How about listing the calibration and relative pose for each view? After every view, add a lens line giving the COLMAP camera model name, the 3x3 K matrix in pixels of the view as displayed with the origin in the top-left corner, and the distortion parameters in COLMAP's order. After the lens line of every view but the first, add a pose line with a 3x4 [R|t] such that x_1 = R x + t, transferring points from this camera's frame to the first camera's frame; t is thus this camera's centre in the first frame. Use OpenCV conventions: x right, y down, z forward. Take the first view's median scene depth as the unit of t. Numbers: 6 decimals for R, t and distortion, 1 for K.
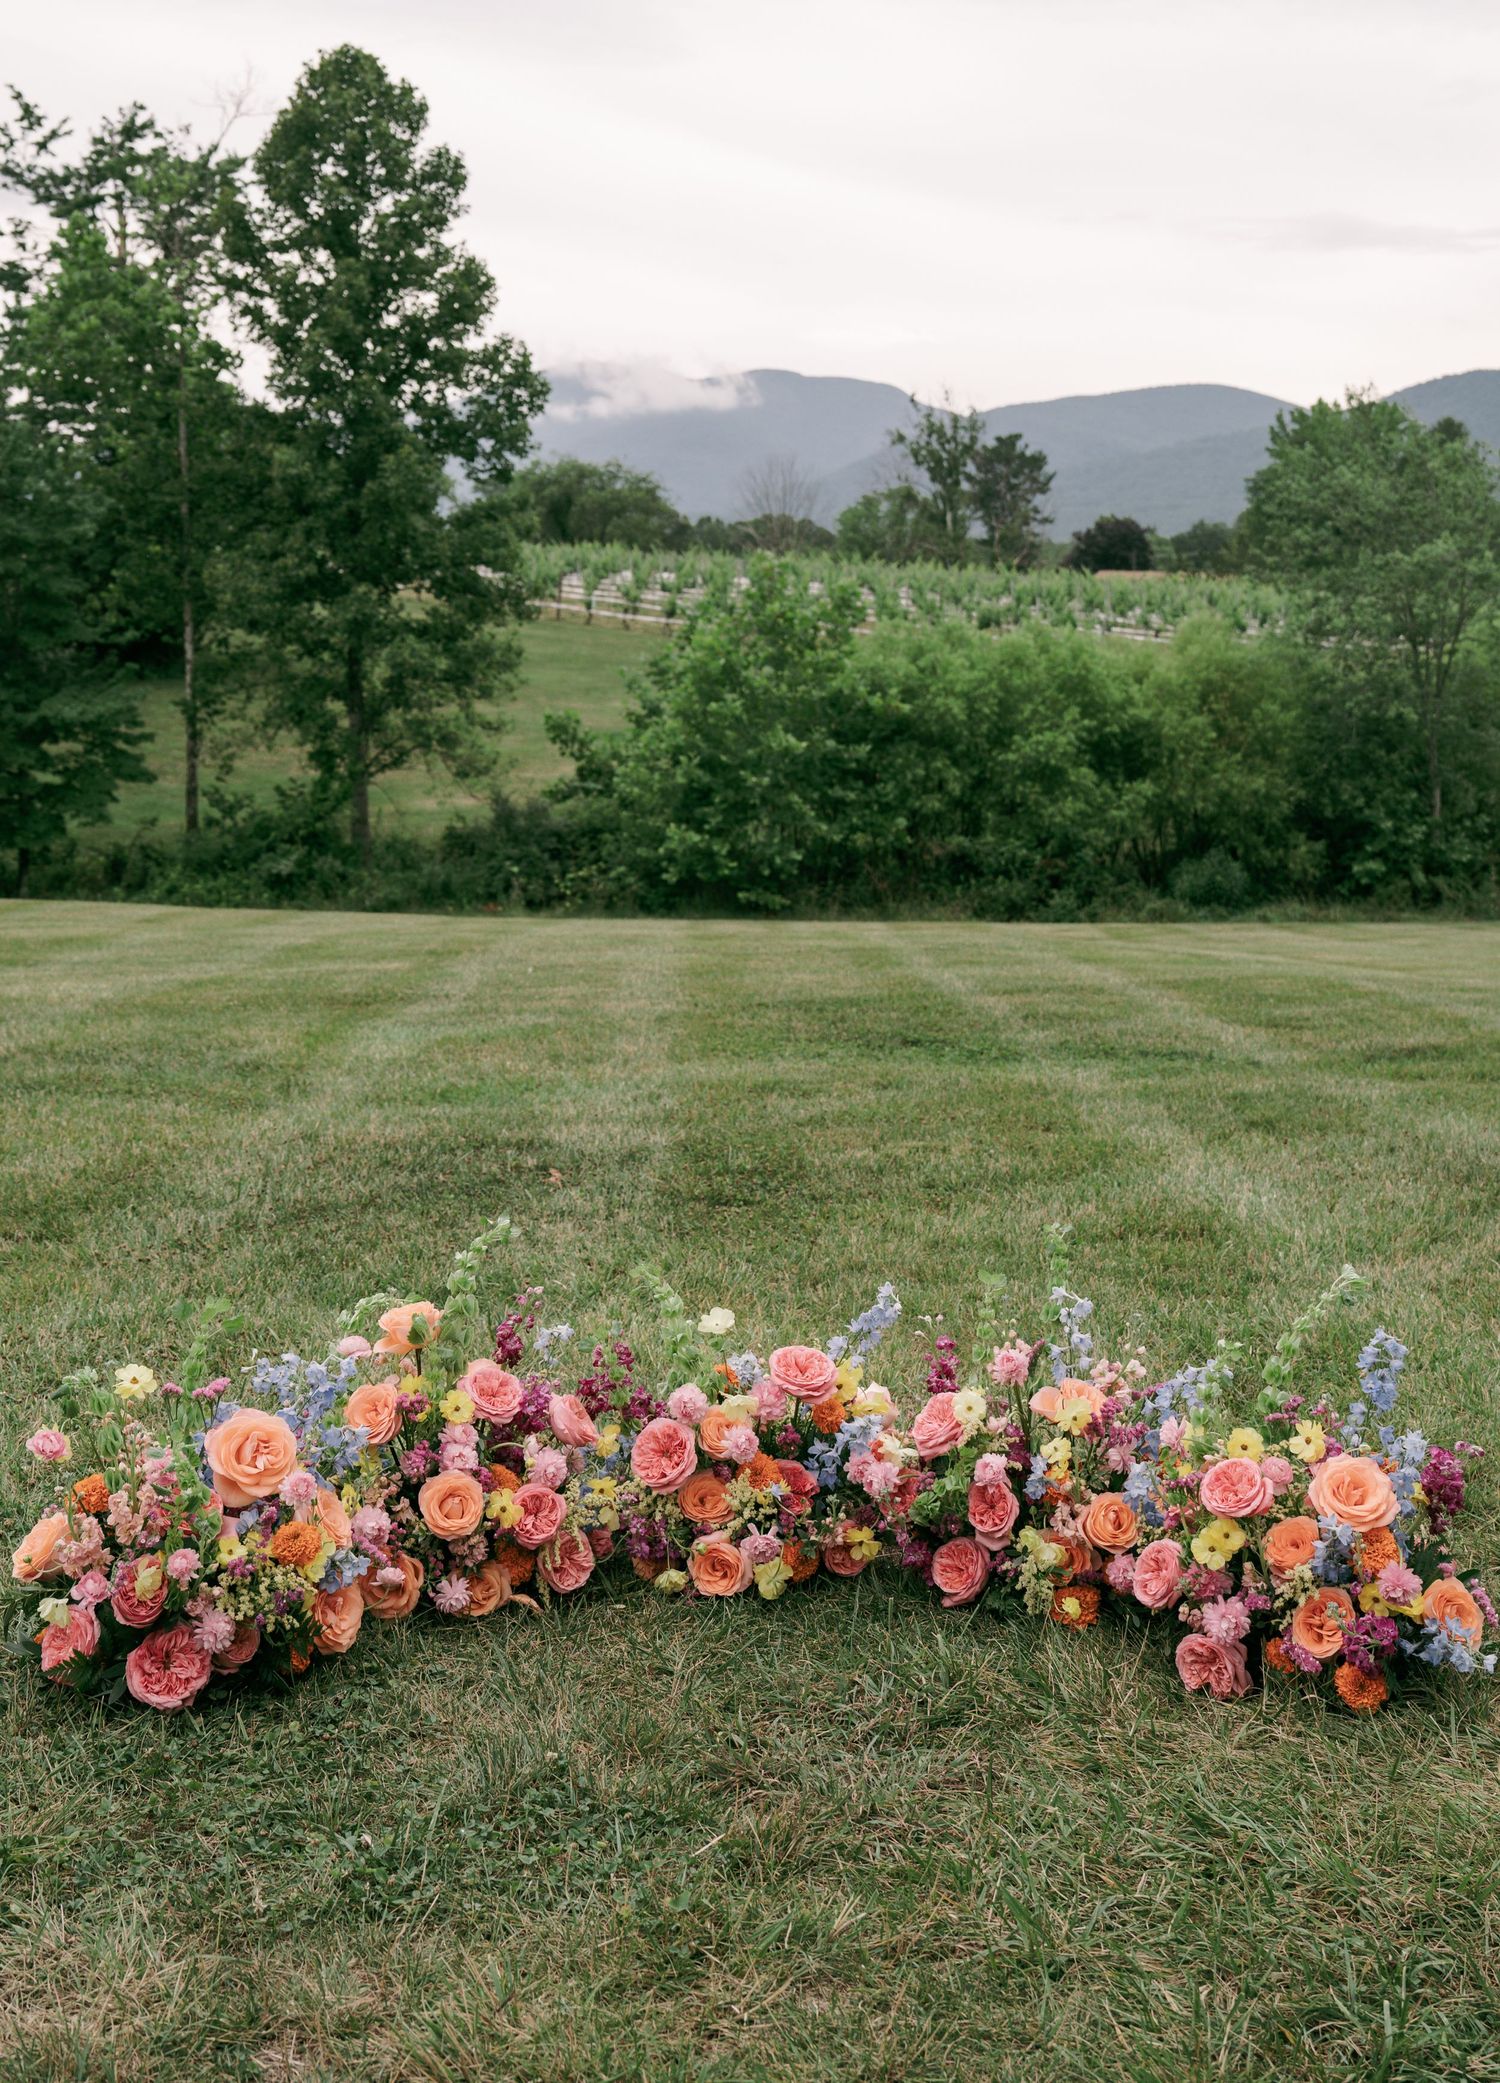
lens RADIAL K [[2453.5, 0, 716.6], [0, 2453.5, 914.2], [0, 0, 1]] dist [-0.031743, 0.000000]
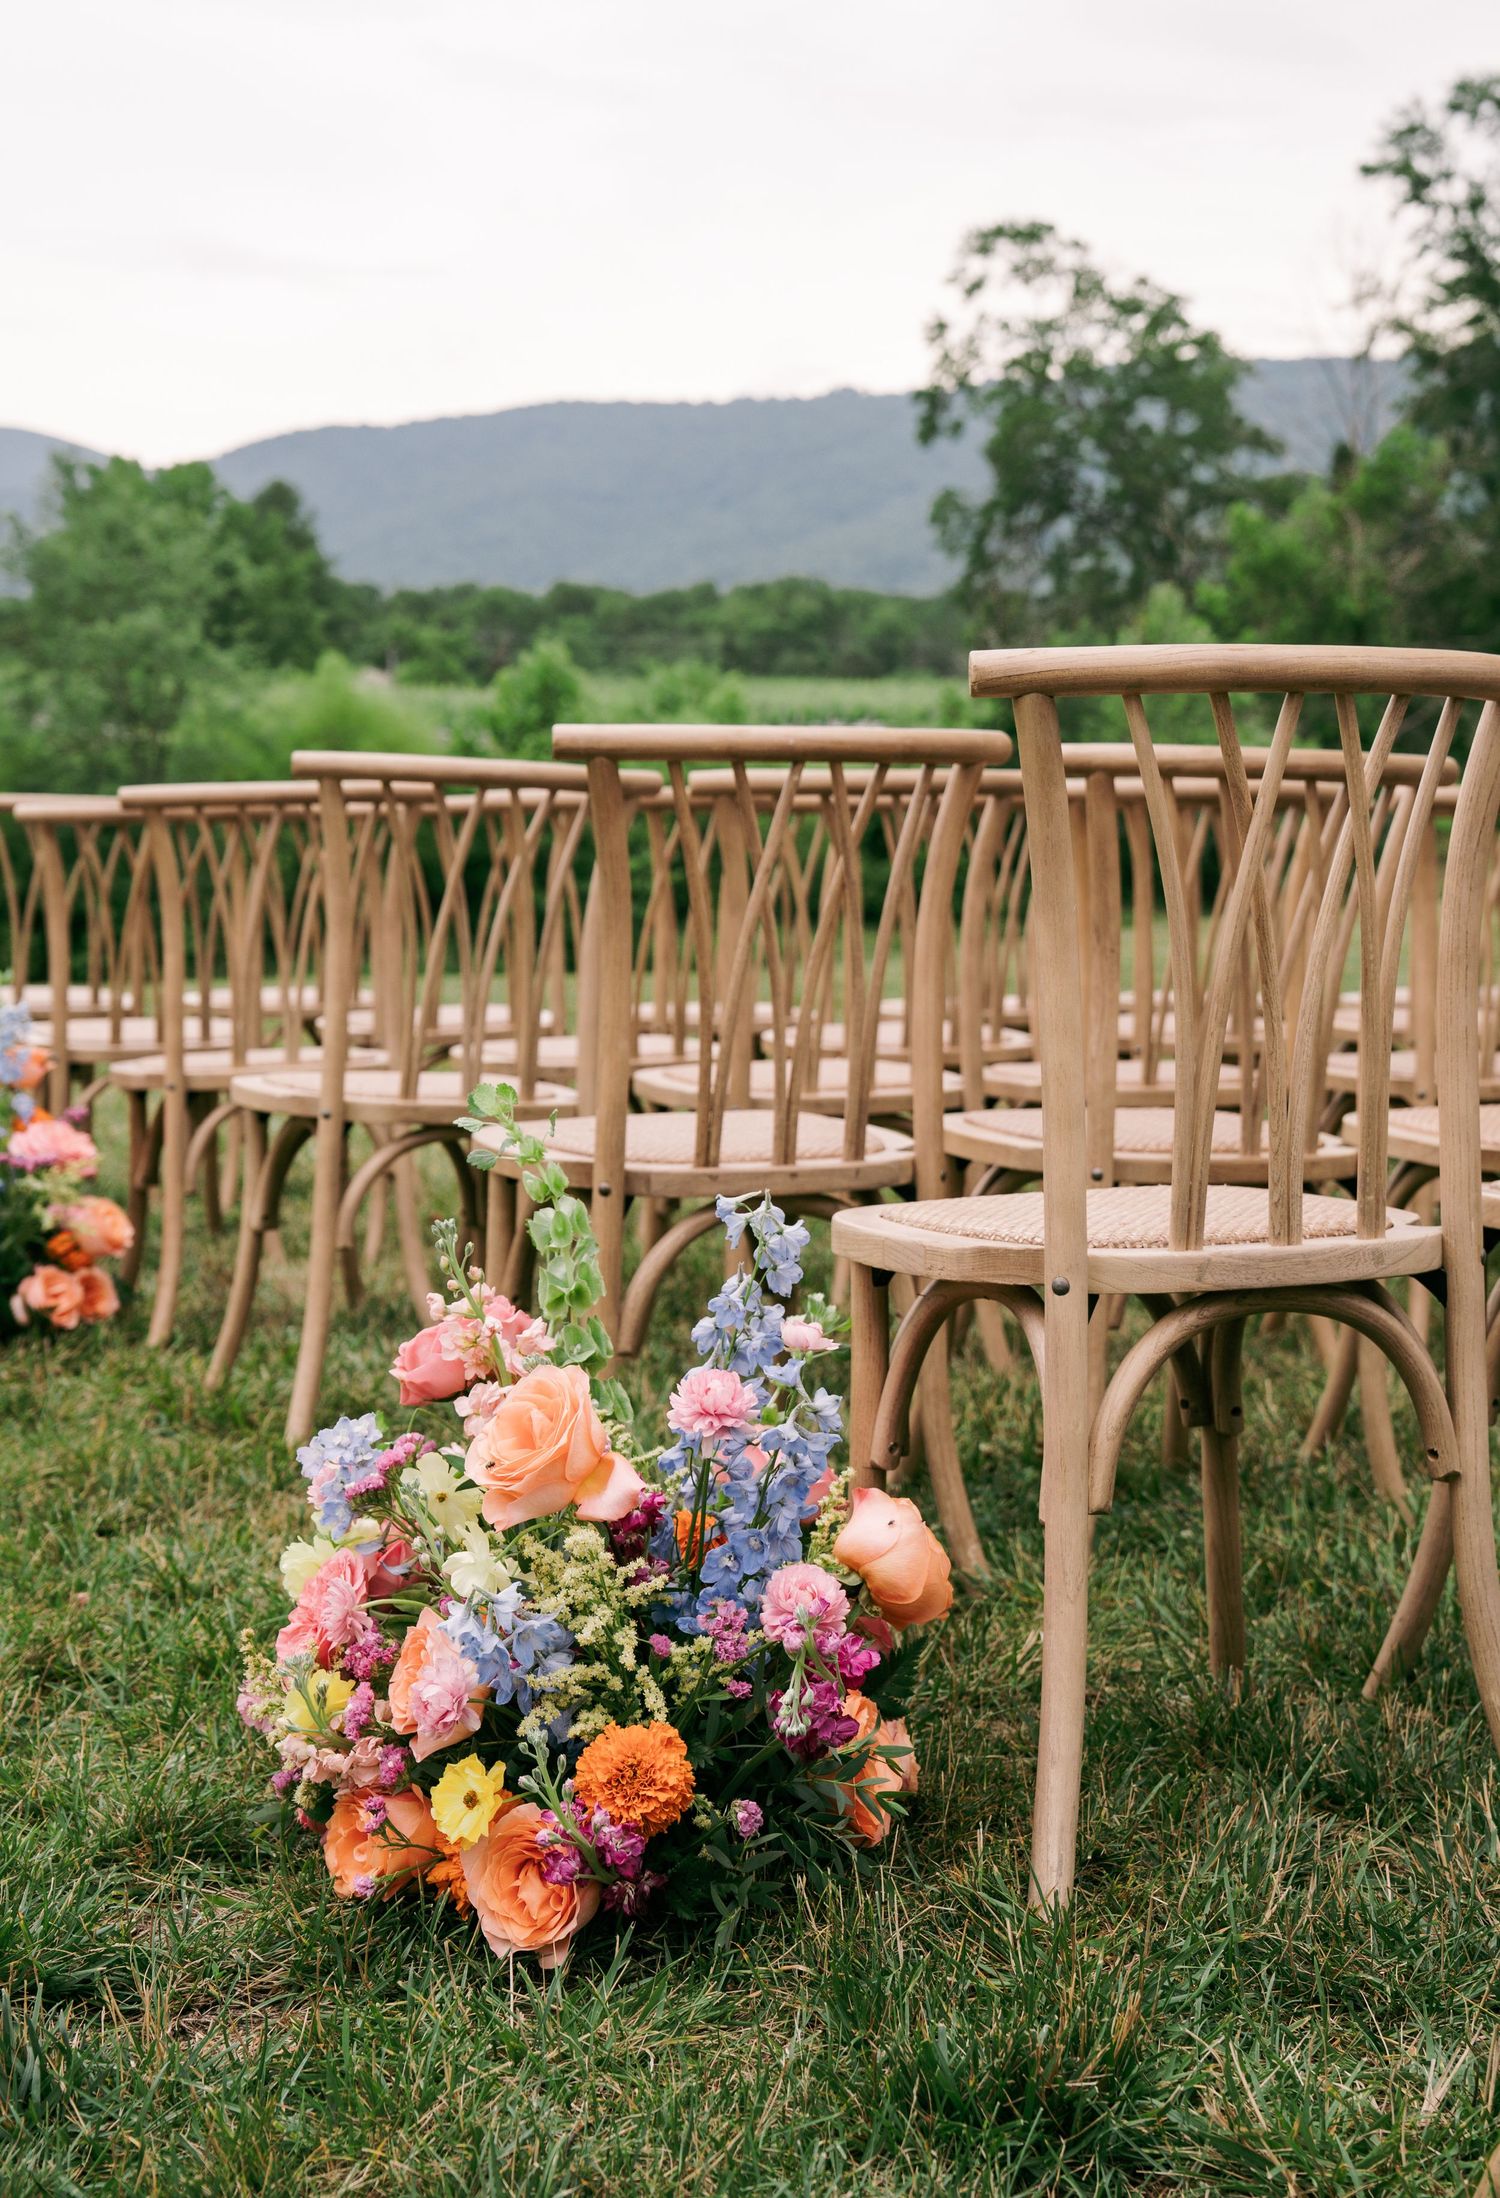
lens RADIAL K [[3088.3, 0, 756.6], [0, 3088.3, 1083.2], [0, 0, 1]] dist [0.024706, 0.000000]
pose [[0.910652, -0.043691, 0.410857, 0.010451], [0.045286, 0.998957, 0.005854, 0.031222], [-0.410684, 0.013275, 0.911681, -0.177716]]
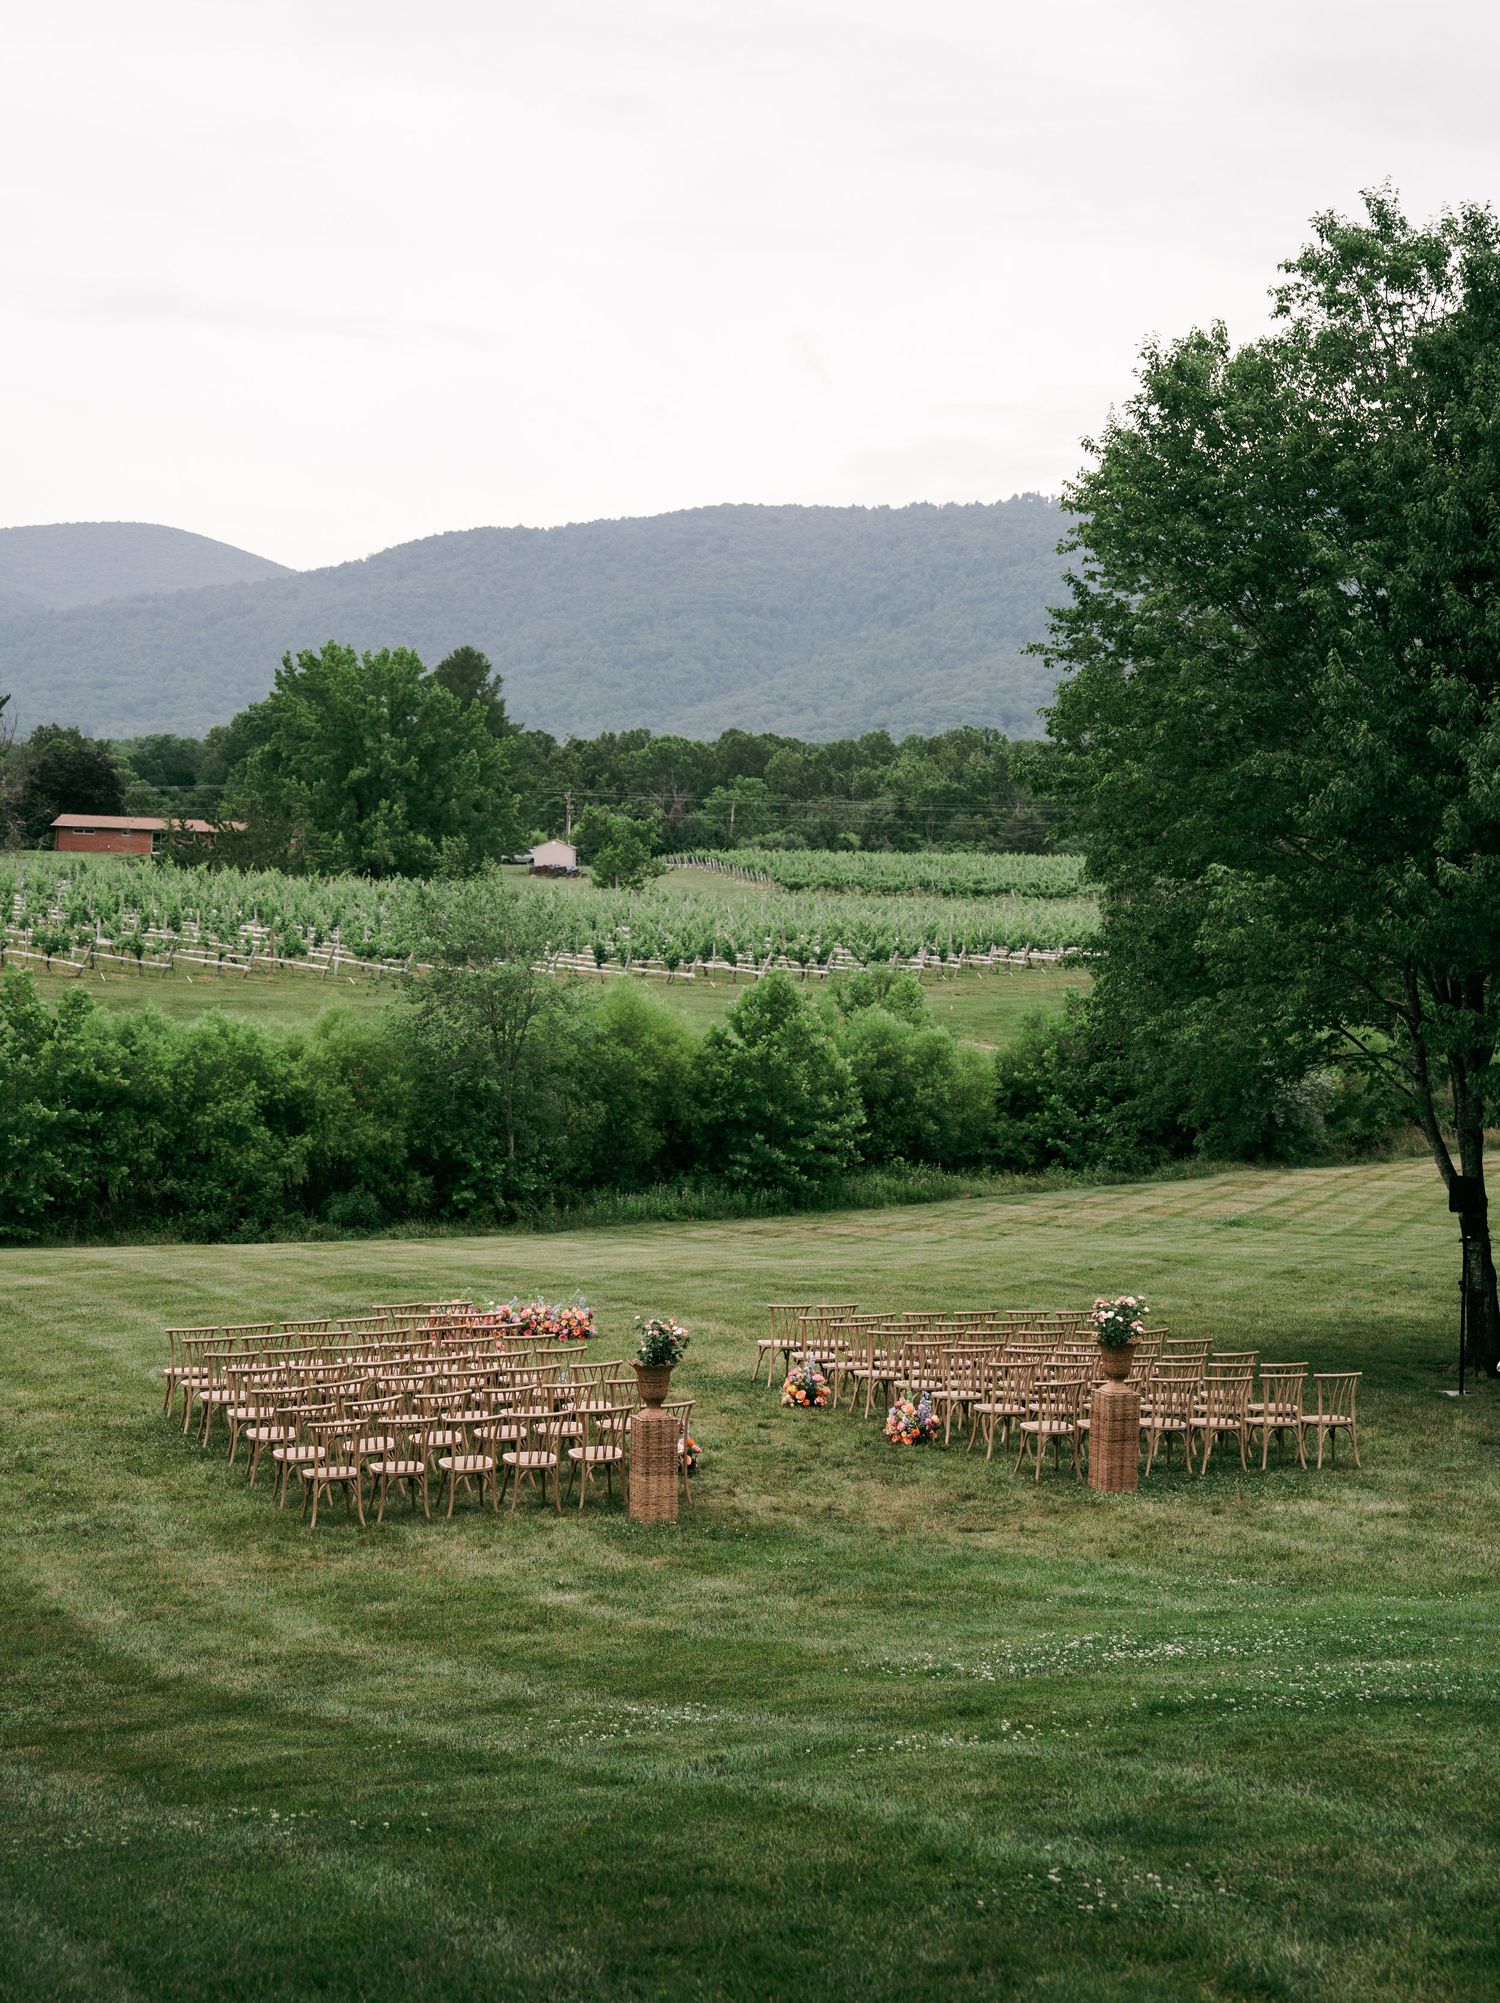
lens RADIAL K [[3517.6, 0, 759.0], [0, 3517.6, 922.9], [0, 0, 1]] dist [0.177693, 0.000000]
pose [[0.929098, 0.010693, 0.369678, -0.302547], [0.020633, 0.996527, -0.080680, -0.008865], [-0.369257, 0.082587, 0.925650, -0.871223]]
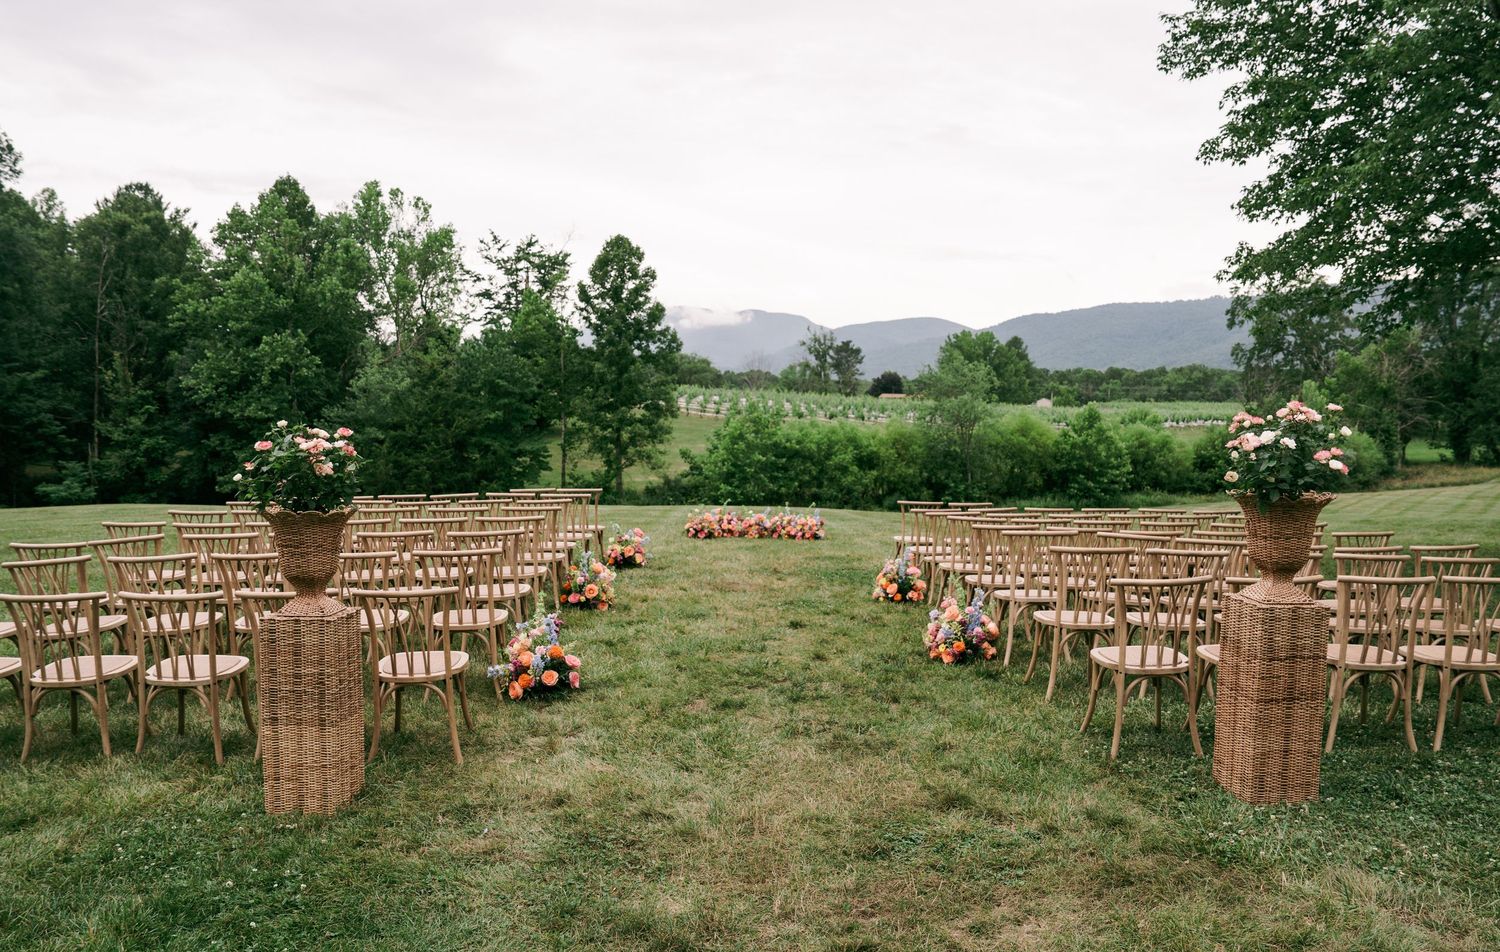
lens RADIAL K [[1032.5, 0, 769.8], [0, 1032.5, 477.9], [0, 0, 1]] dist [-0.114417, 0.047950]
pose [[0.999272, 0.002404, 0.038067, -0.007726], [-0.000360, 0.998561, -0.053627, 0.024549], [-0.038142, 0.053574, 0.997835, -0.294305]]
